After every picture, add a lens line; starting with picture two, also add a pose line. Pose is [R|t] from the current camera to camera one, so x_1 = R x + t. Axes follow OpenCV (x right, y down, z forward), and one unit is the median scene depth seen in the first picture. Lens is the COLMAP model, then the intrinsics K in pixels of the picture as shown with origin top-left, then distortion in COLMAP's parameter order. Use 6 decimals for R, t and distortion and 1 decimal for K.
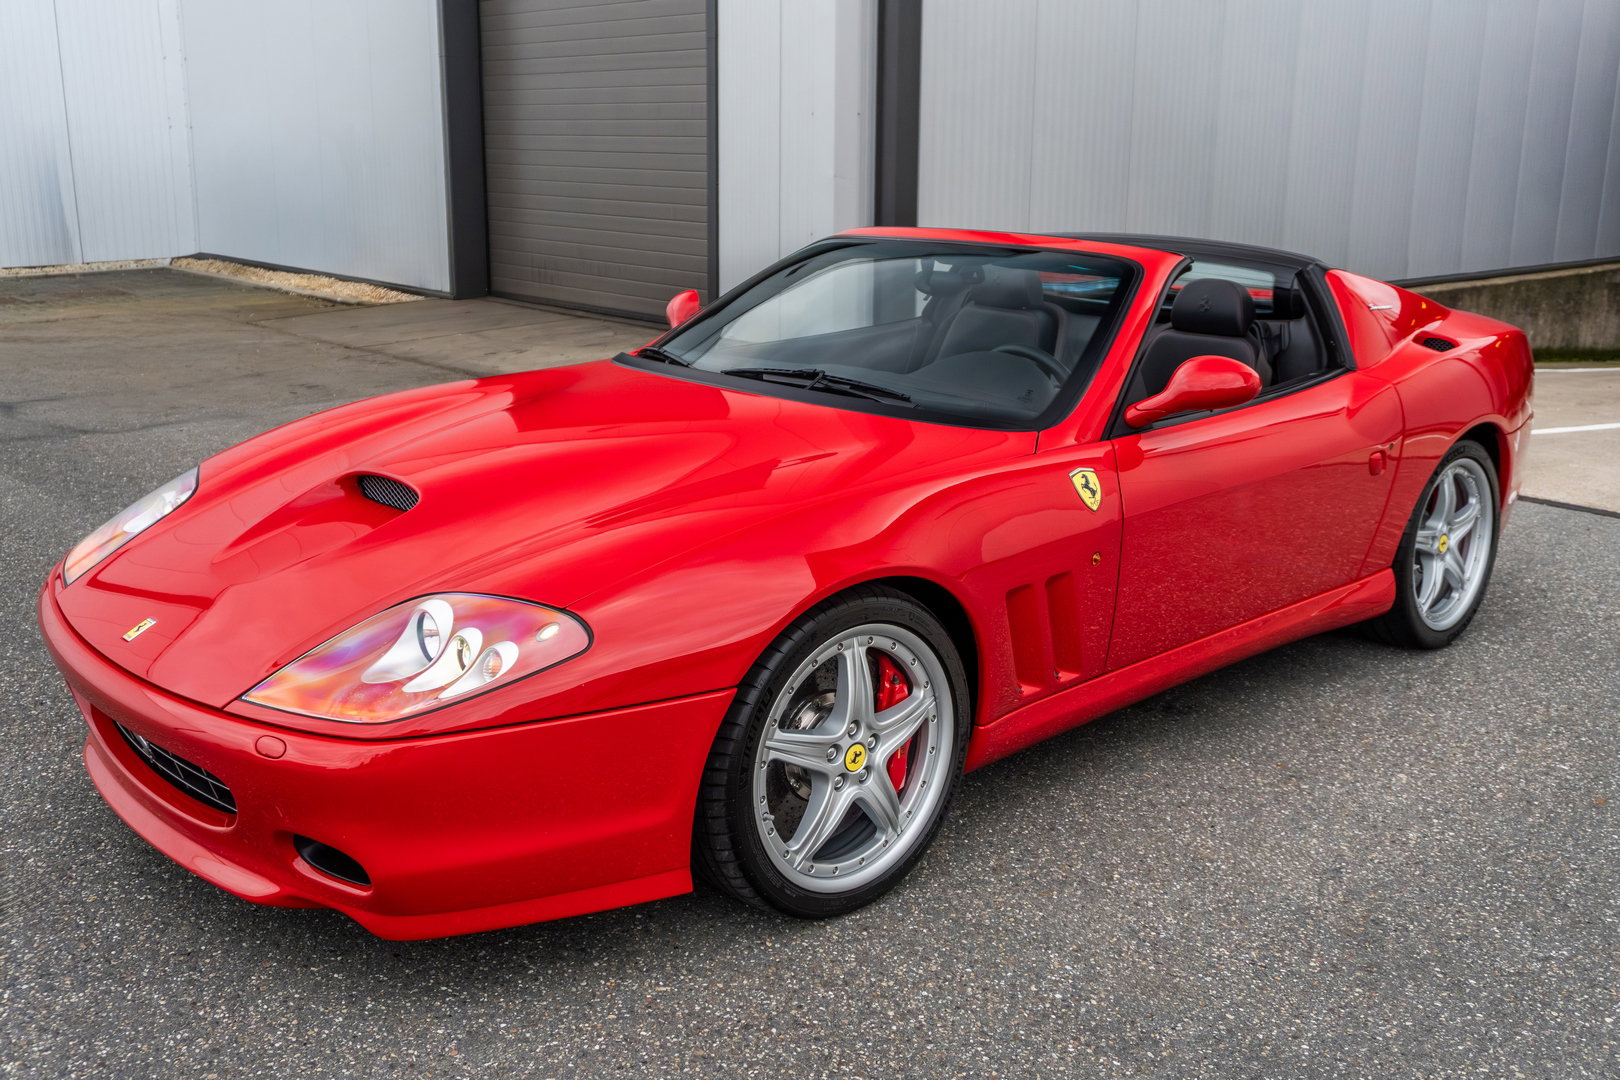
lens RADIAL K [[1524.3, 0, 810.0], [0, 1524.3, 540.0], [0, 0, 1]] dist [-0.006505, -0.003555]
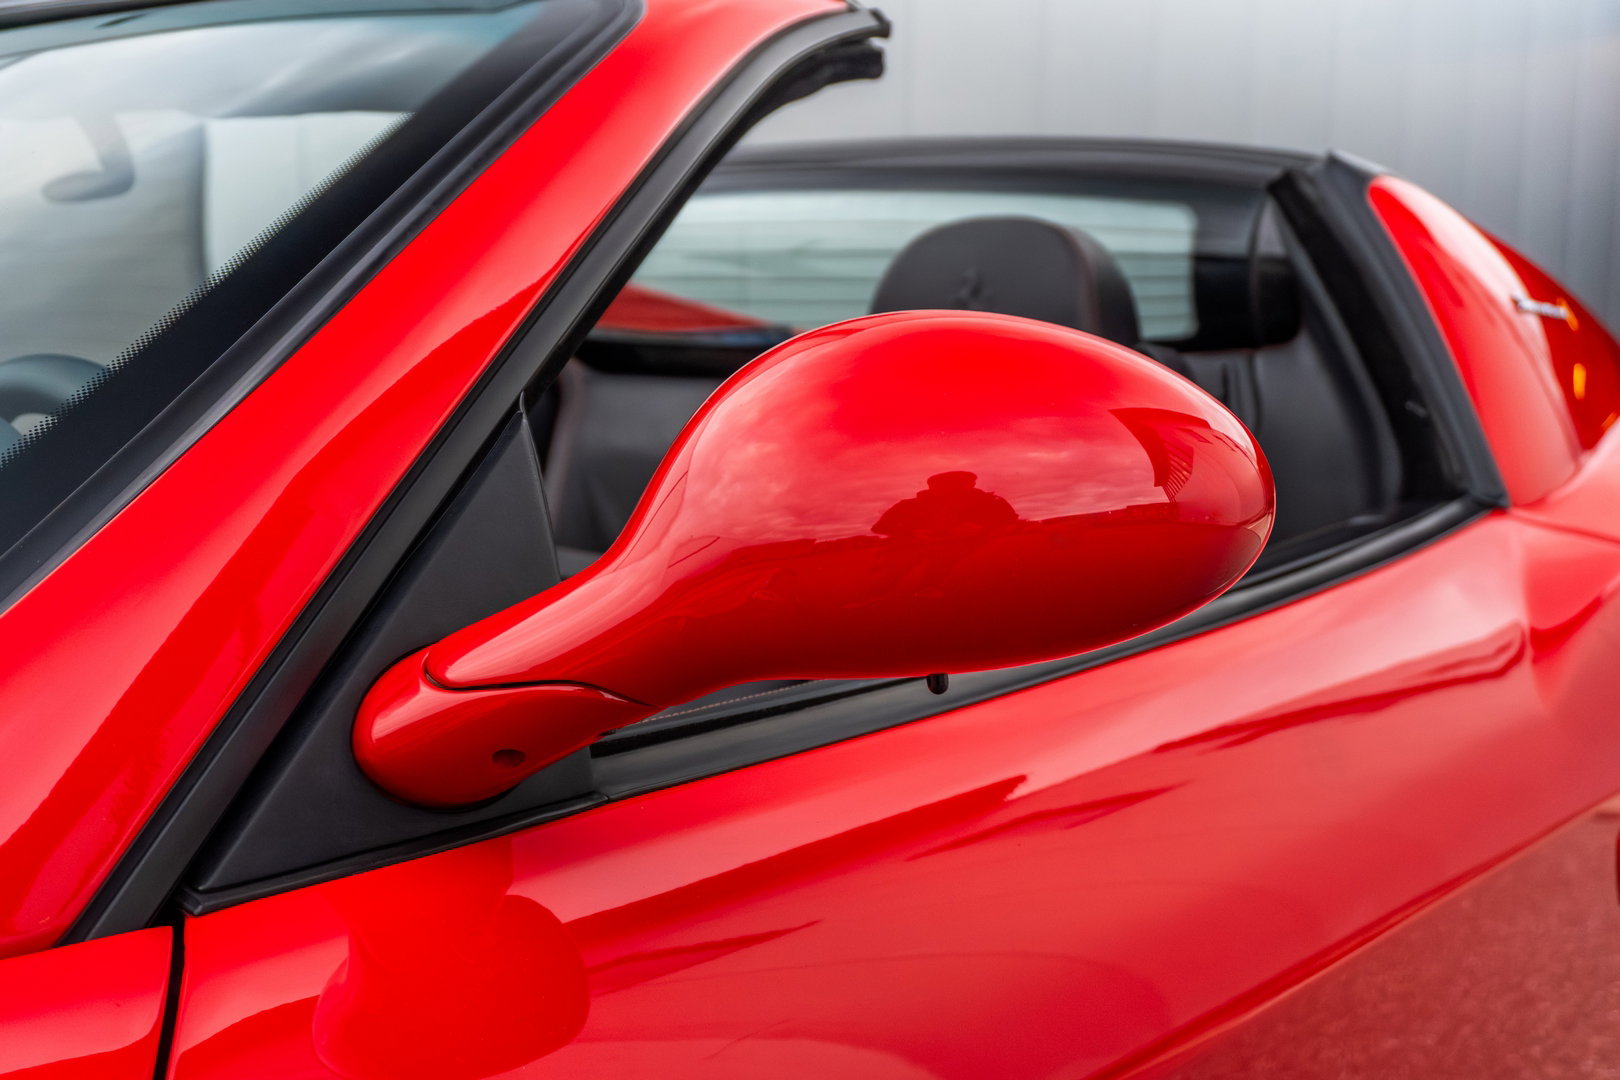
lens RADIAL K [[1886.4, 0, 810.0], [0, 1886.4, 540.0], [0, 0, 1]] dist [-0.003270, -0.004294]
pose [[0.991582, -0.014897, 0.128621, 0.218812], [0.033775, 0.988727, -0.145870, -0.069272], [-0.124998, 0.148986, 0.980907, 0.790293]]
